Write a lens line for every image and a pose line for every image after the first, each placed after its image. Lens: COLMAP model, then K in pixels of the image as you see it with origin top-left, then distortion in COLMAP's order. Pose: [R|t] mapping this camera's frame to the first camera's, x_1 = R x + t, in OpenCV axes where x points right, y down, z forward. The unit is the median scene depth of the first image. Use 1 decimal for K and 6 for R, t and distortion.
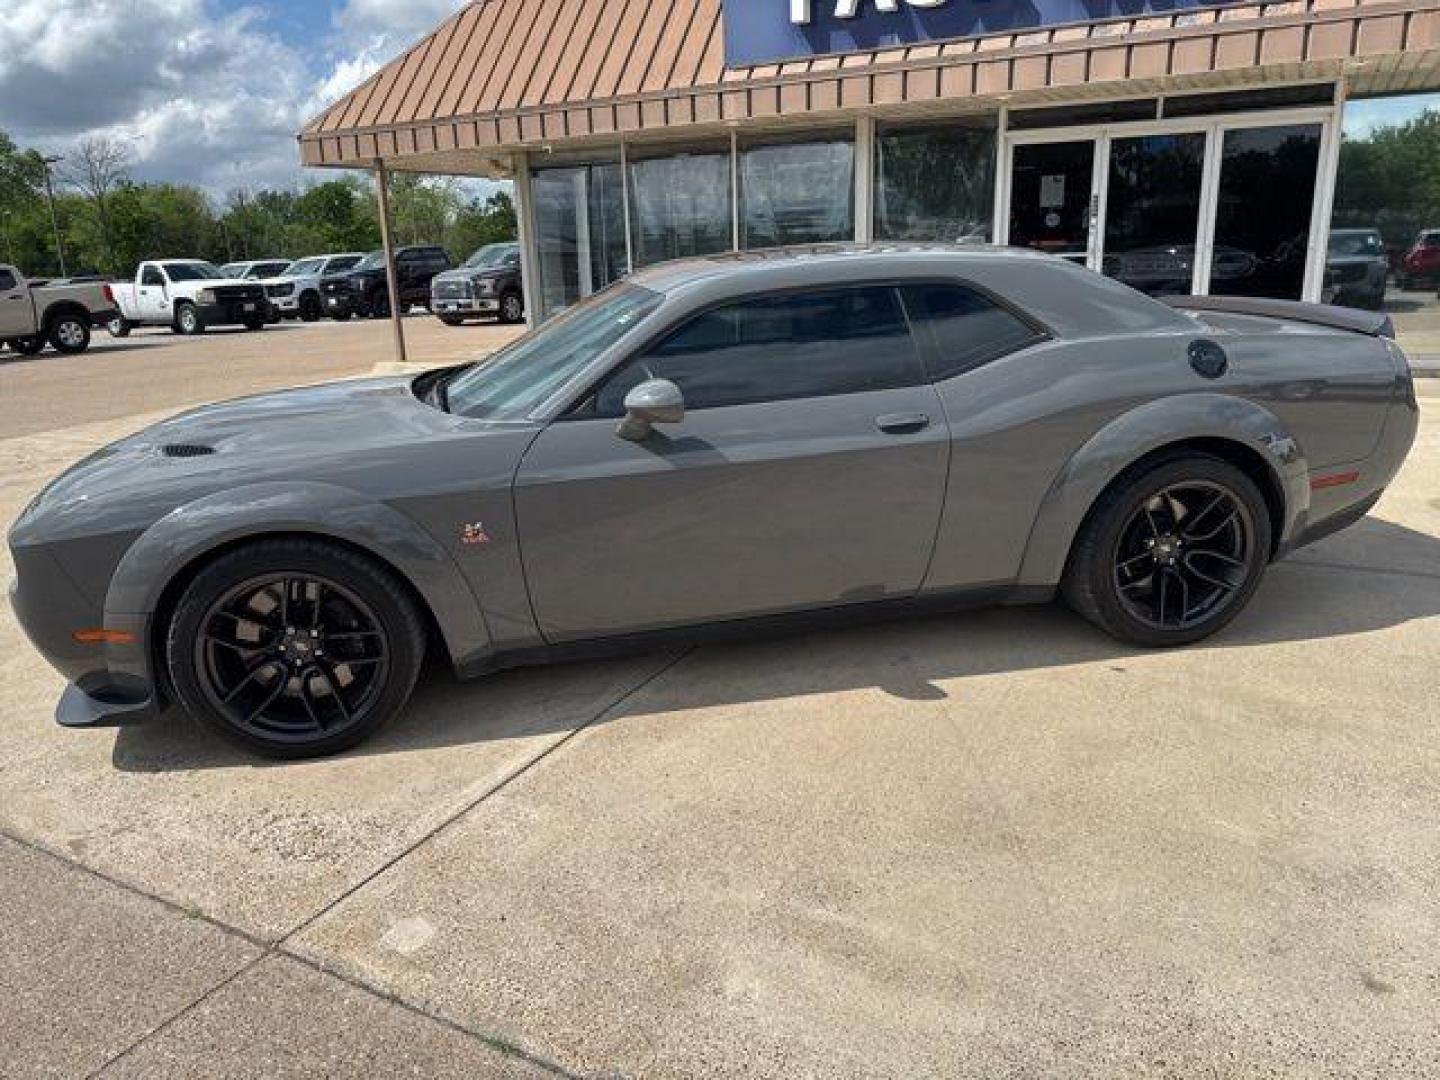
lens RADIAL K [[1038.4, 0, 729.8], [0, 1038.4, 538.1], [0, 0, 1]] dist [0.020850, -0.031741]
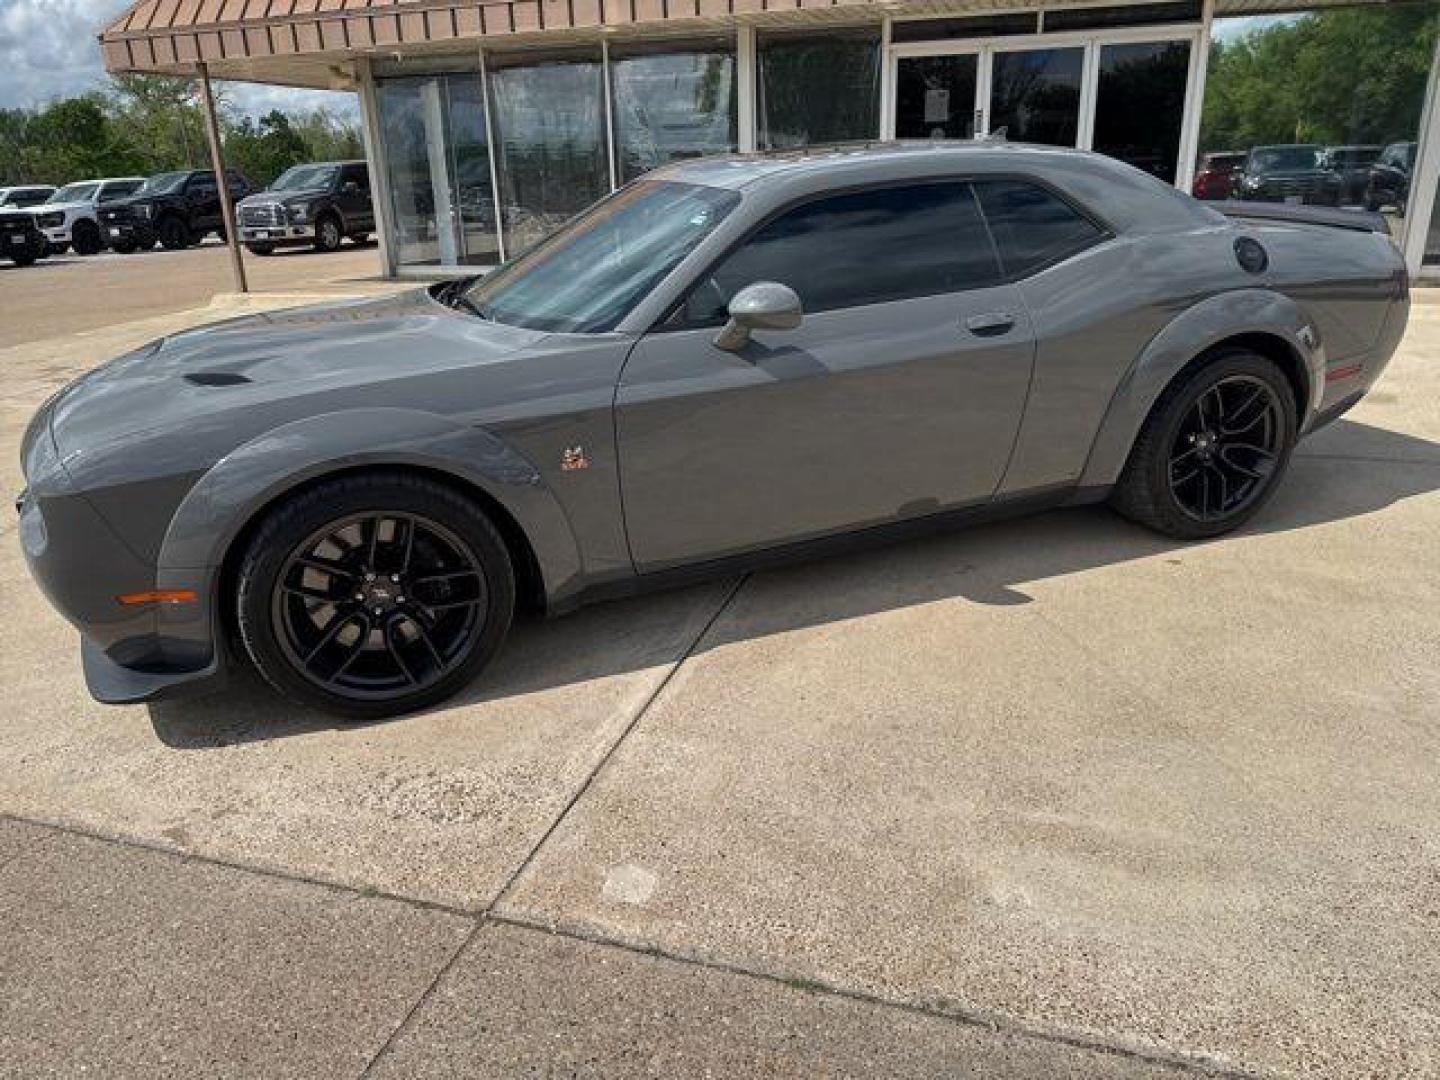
lens RADIAL K [[1038.4, 0, 729.8], [0, 1038.4, 538.1], [0, 0, 1]] dist [0.020850, -0.031741]
pose [[0.983118, -0.062037, 0.172133, -0.230878], [0.050698, 0.996292, 0.069510, 0.007880], [-0.175807, -0.059610, 0.982618, 0.057820]]
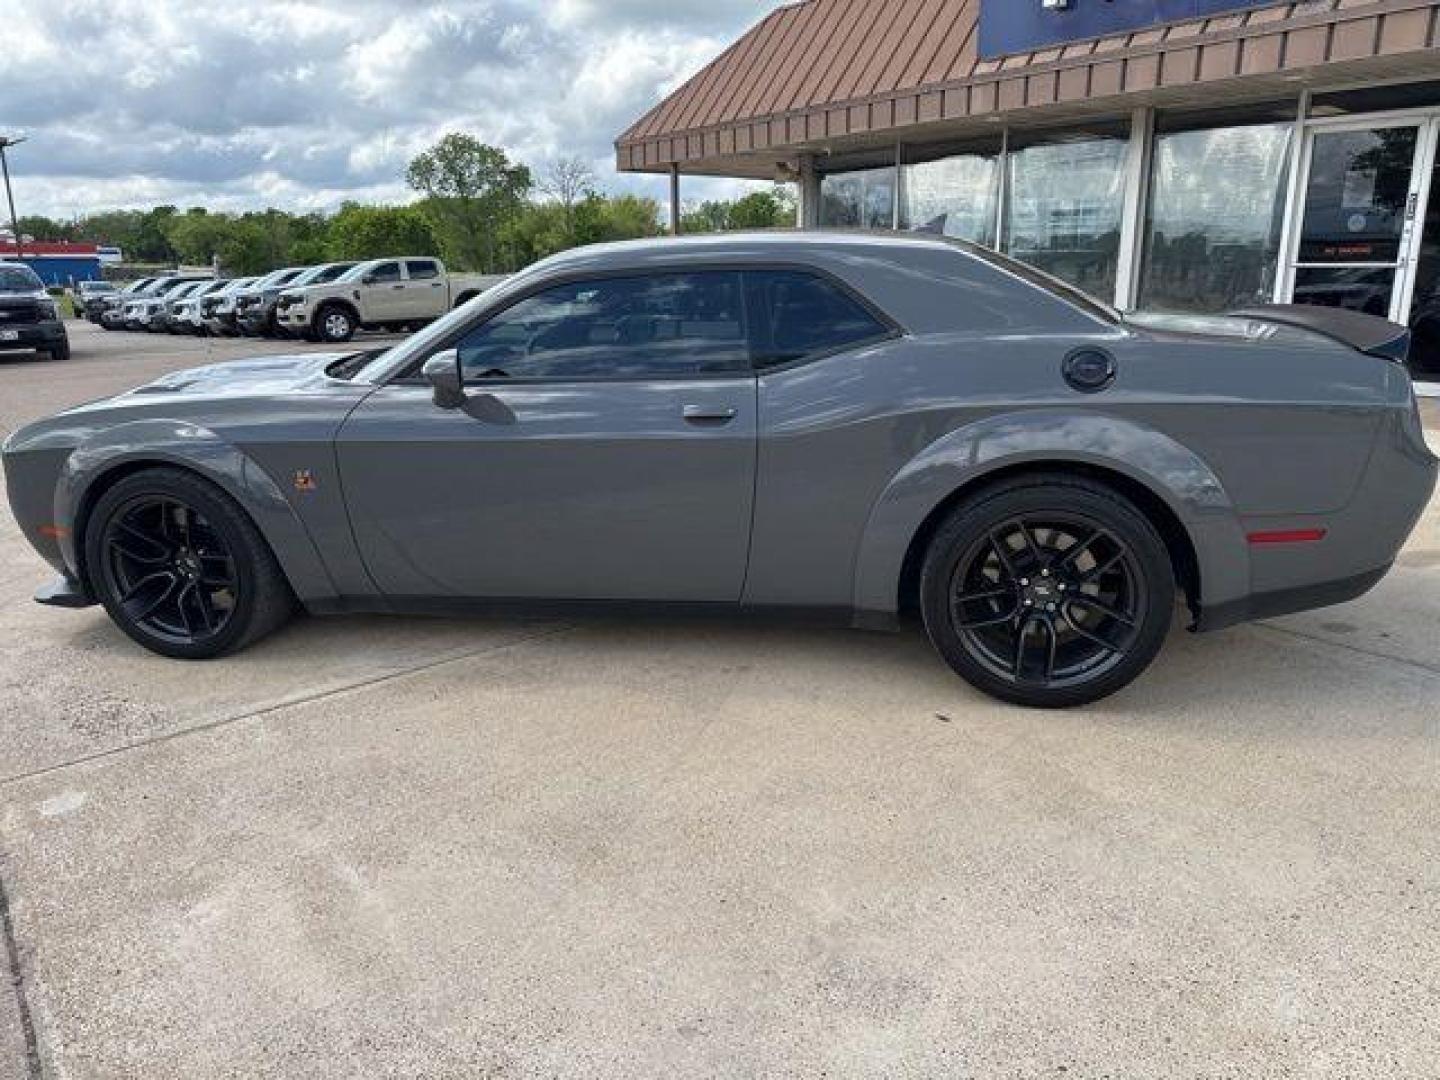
lens RADIAL K [[1031.1, 0, 722.8], [0, 1031.1, 543.8], [0, 0, 1]] dist [0.022956, -0.023679]
pose [[0.921994, 0.123431, -0.367004, 0.482221], [-0.124317, 0.992013, 0.021325, -0.013278], [0.366705, 0.025963, 0.929975, 0.125041]]
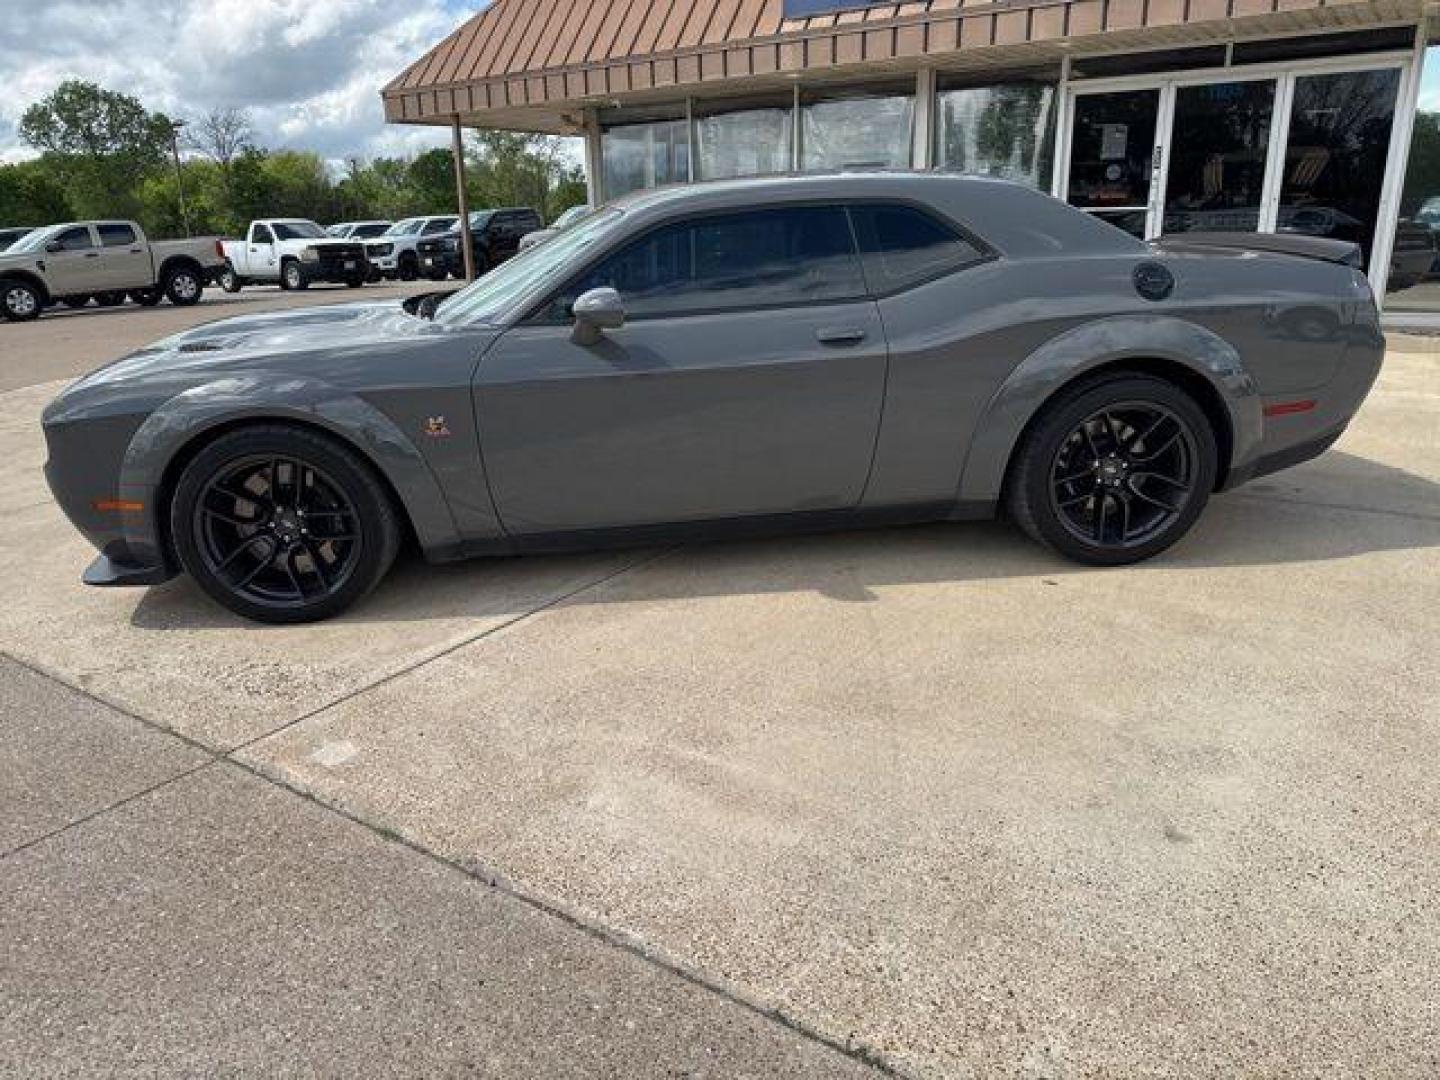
lens RADIAL K [[1040.8, 0, 717.9], [0, 1040.8, 544.2], [0, 0, 1]] dist [0.009997, -0.014434]
pose [[0.994247, 0.037802, -0.100224, 0.139859], [-0.034539, 0.998822, 0.034092, 0.061628], [0.101395, -0.030434, 0.994381, -0.060827]]
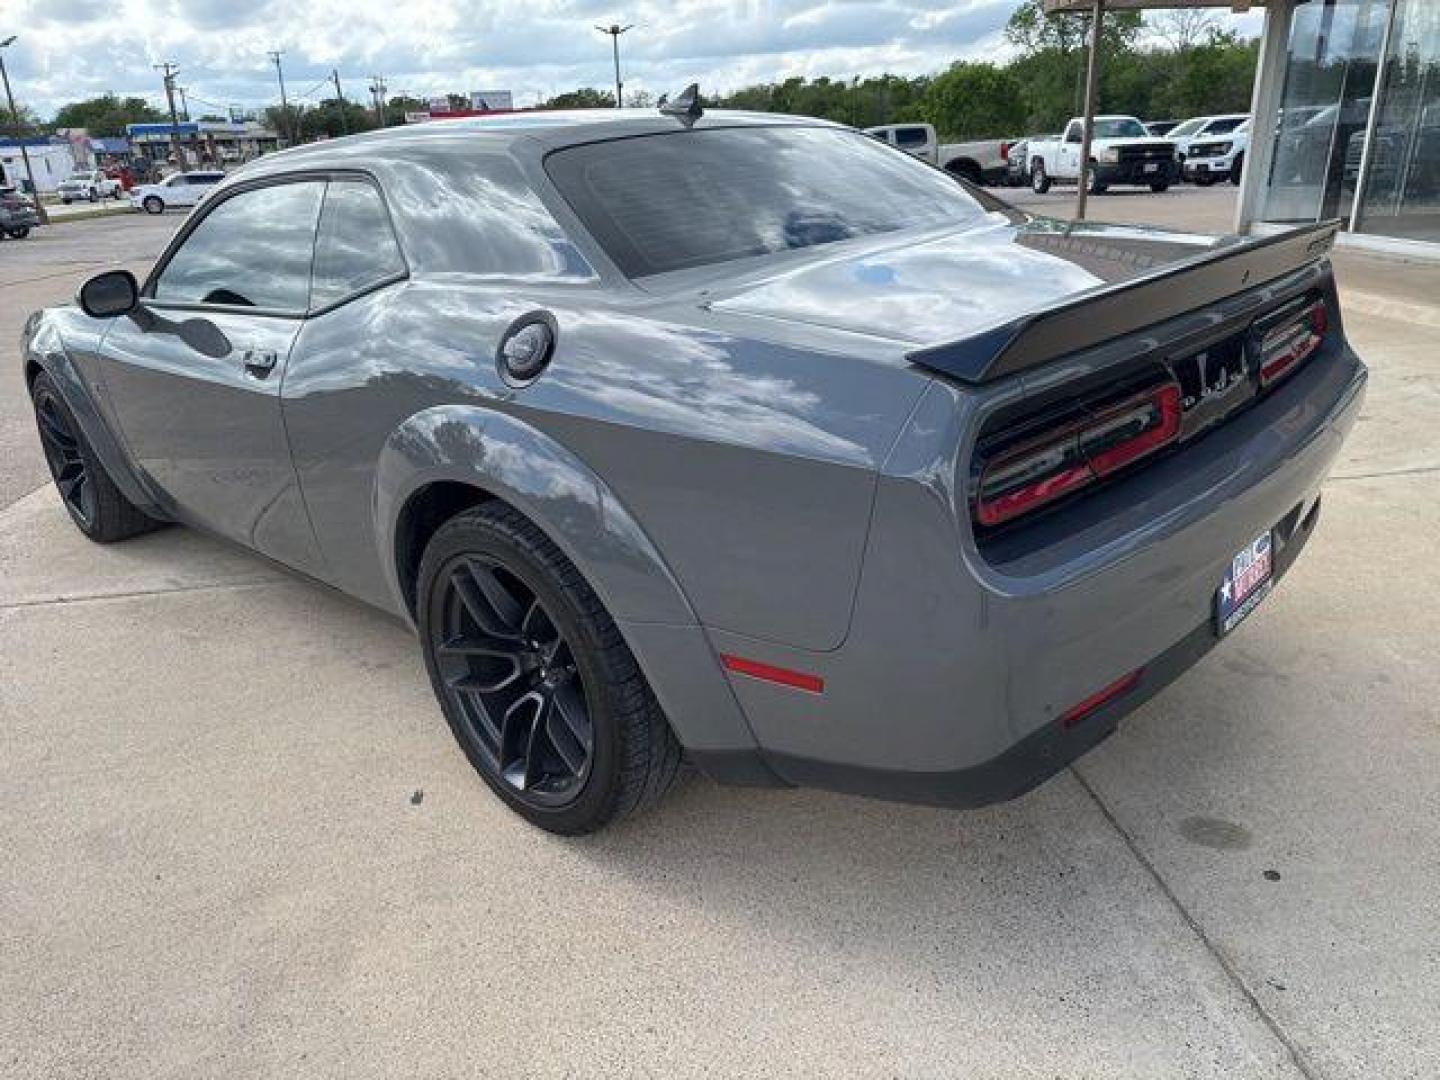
lens RADIAL K [[1023.7, 0, 703.7], [0, 1023.7, 557.9], [0, 0, 1]] dist [-0.001519, -0.004278]
pose [[0.570821, 0.315769, -0.757927, 0.883746], [-0.198645, 0.948780, 0.245675, -0.203874], [0.796683, 0.010322, 0.604309, 0.724859]]
